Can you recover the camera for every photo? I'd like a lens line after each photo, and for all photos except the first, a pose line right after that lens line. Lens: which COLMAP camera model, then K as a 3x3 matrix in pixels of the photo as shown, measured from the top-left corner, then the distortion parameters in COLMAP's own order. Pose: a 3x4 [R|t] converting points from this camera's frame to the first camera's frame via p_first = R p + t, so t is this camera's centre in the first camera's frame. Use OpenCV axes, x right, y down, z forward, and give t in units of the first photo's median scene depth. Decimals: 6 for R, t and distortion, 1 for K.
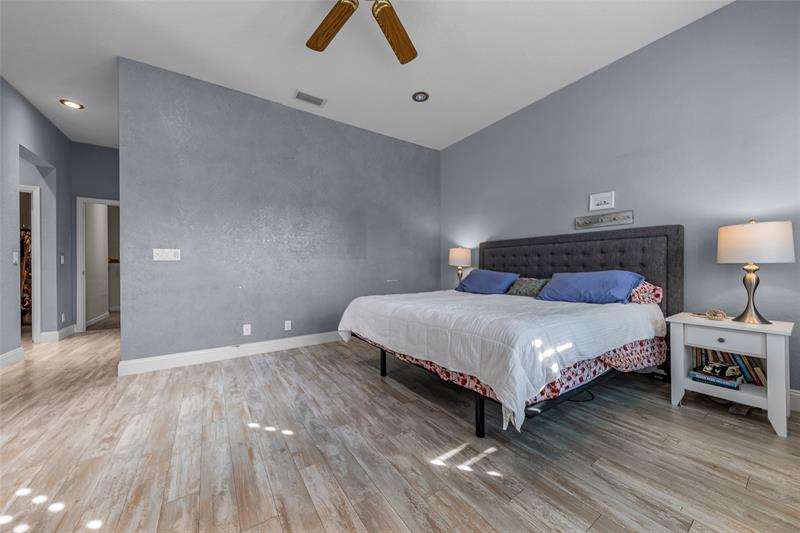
lens RADIAL K [[277.4, 0, 400.0], [0, 277.4, 266.5], [0, 0, 1]] dist [-0.000593, -0.000130]
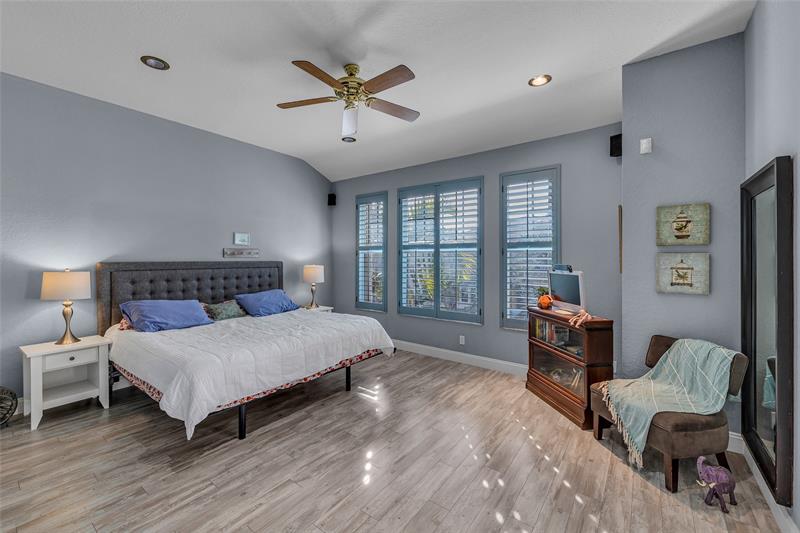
lens RADIAL K [[331.8, 0, 394.7], [0, 331.8, 267.8], [0, 0, 1]] dist [-0.000924, -0.000053]
pose [[-0.316399, -0.022544, 0.948358, -1.268305], [0.002289, 0.999697, 0.024528, -0.159561], [-0.948623, 0.009932, -0.316252, 0.971434]]
